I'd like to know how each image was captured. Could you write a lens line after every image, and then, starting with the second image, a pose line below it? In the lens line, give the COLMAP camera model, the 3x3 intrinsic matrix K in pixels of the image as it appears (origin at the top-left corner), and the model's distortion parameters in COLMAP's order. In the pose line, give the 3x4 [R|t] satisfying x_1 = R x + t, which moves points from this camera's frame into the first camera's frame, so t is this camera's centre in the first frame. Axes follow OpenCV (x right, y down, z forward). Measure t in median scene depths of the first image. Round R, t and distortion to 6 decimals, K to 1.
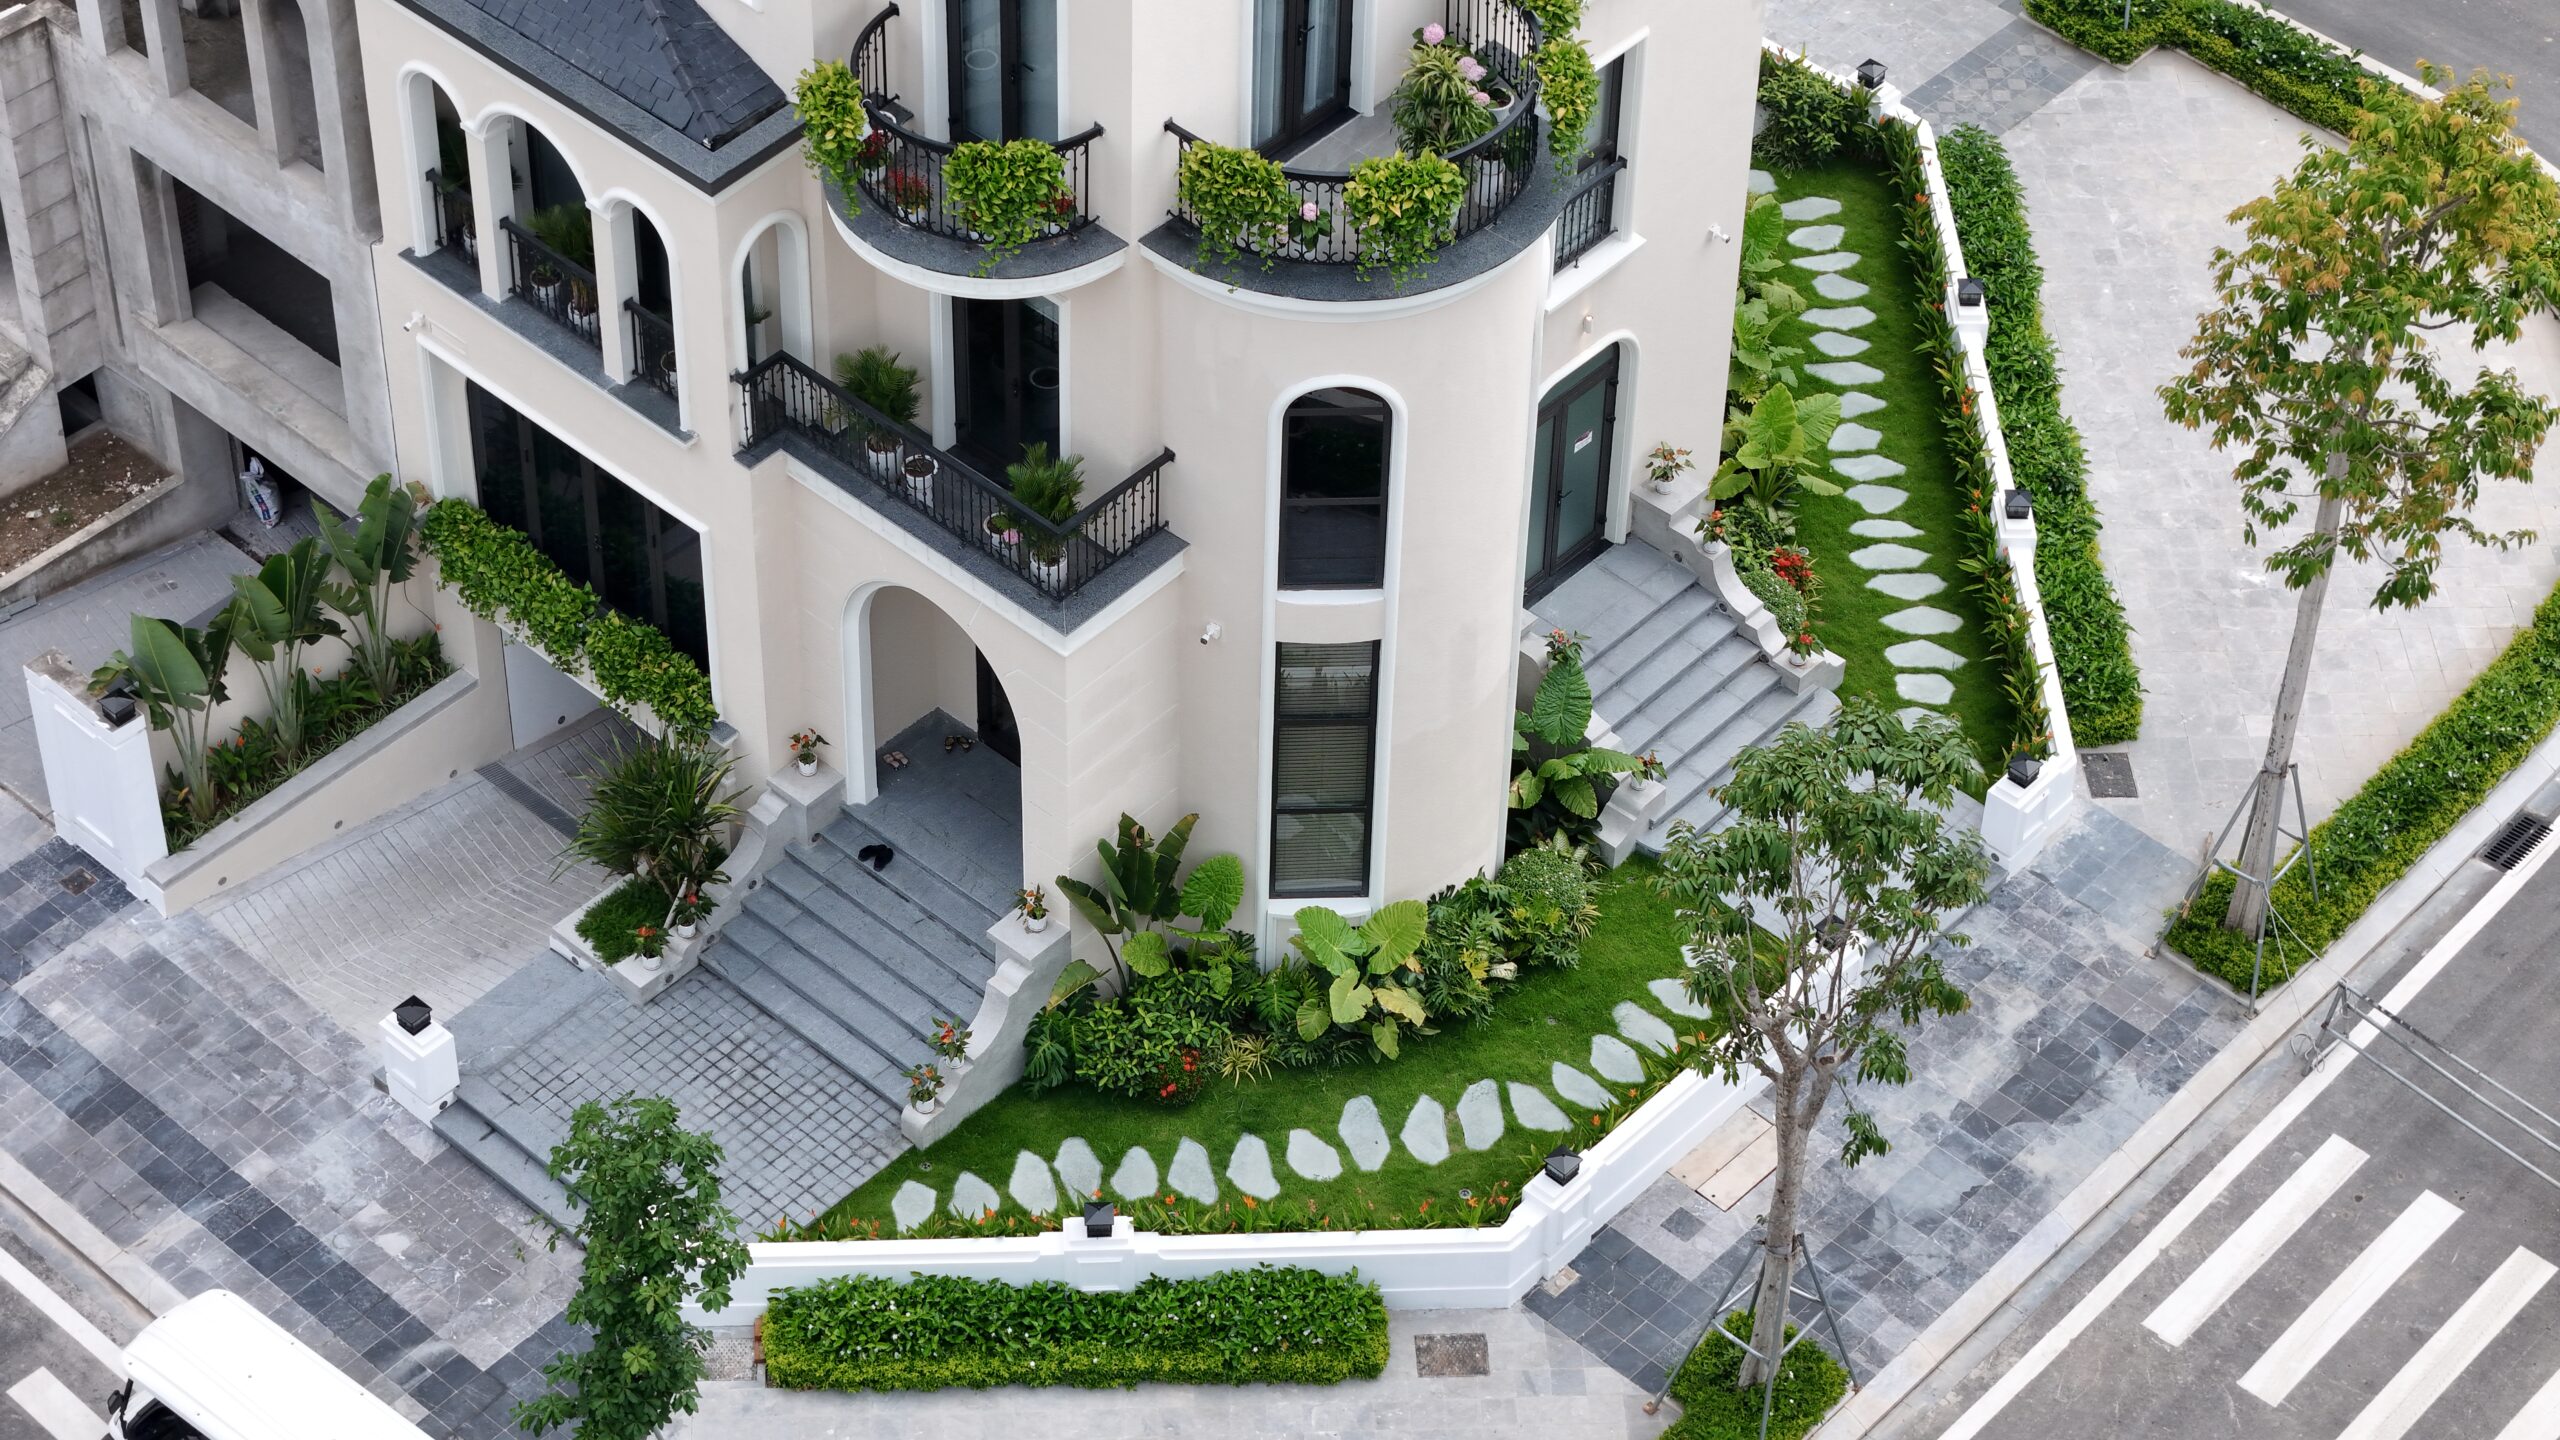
lens RADIAL K [[5150.2, 0, 1277.5], [0, 5150.2, 719.2], [0, 0, 1]] dist [-0.180045, 0.000000]
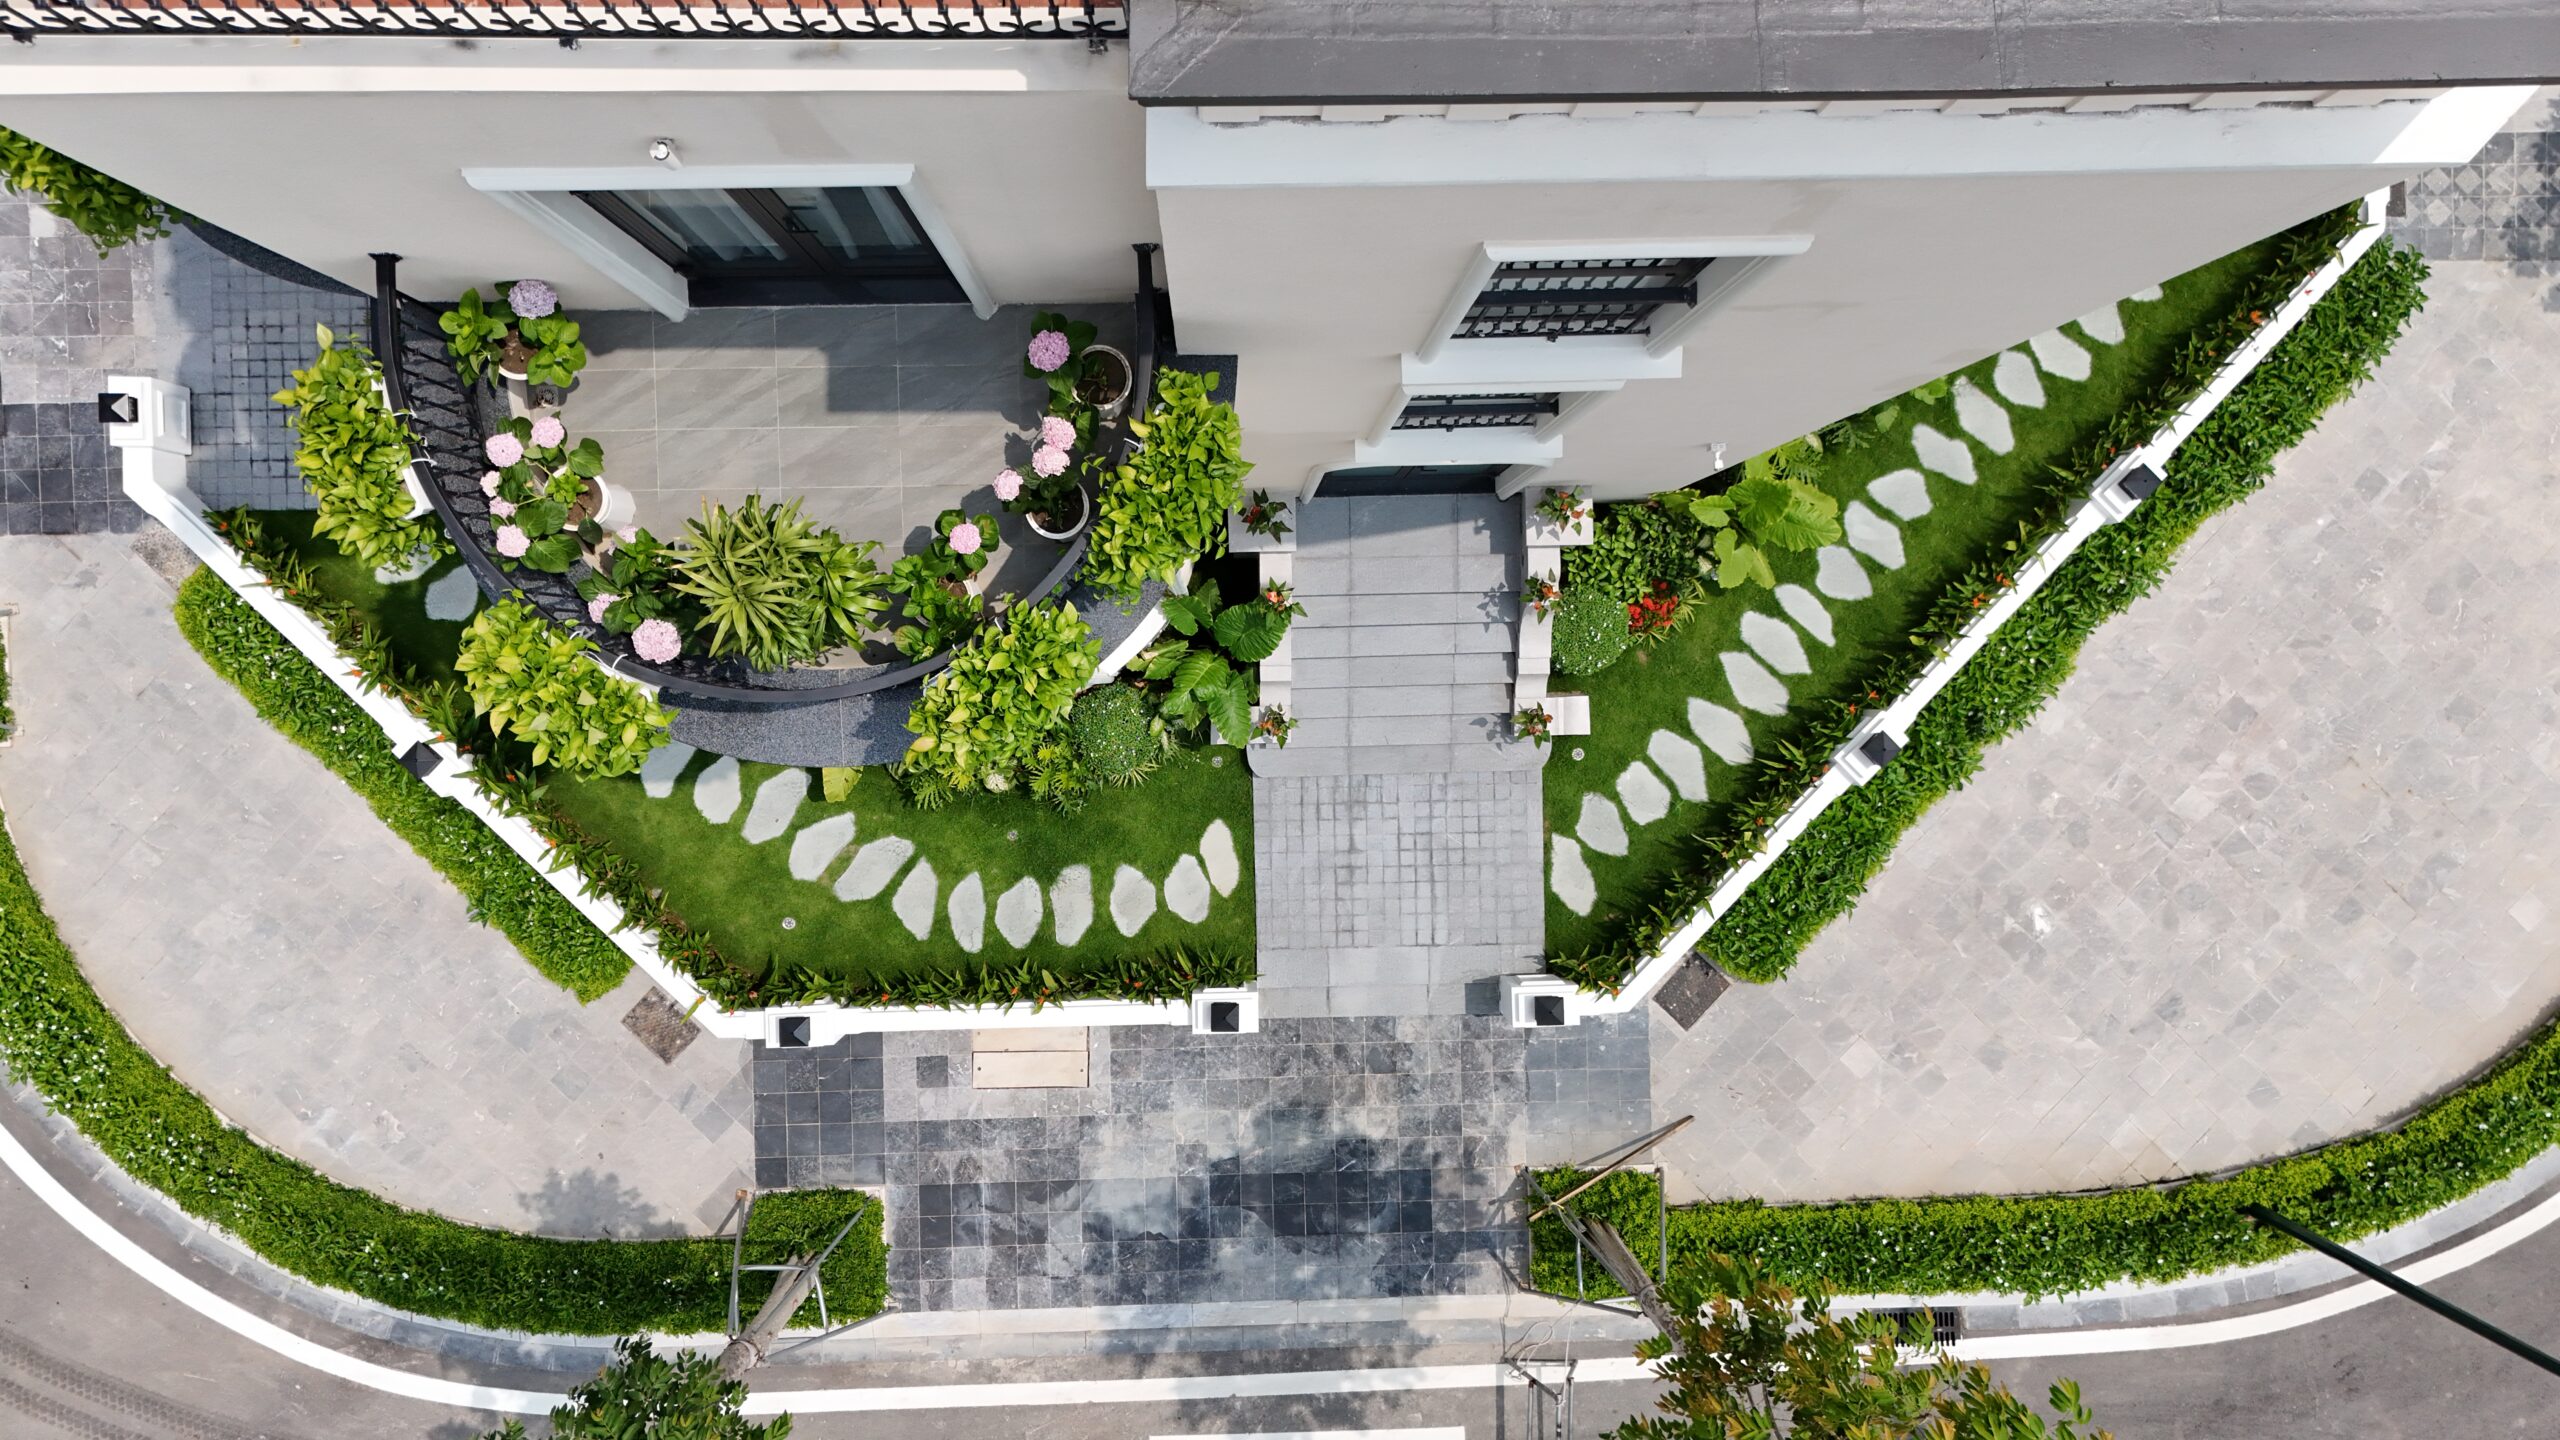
lens RADIAL K [[1956.7, 0, 1264.6], [0, 1956.7, 704.0], [0, 0, 1]] dist [0.036259, -0.004665]
pose [[0.689144, 0.724241, 0.023566, 0.055490], [-0.512575, 0.464231, 0.722327, -0.243393], [0.512199, -0.509867, 0.691150, 0.714252]]
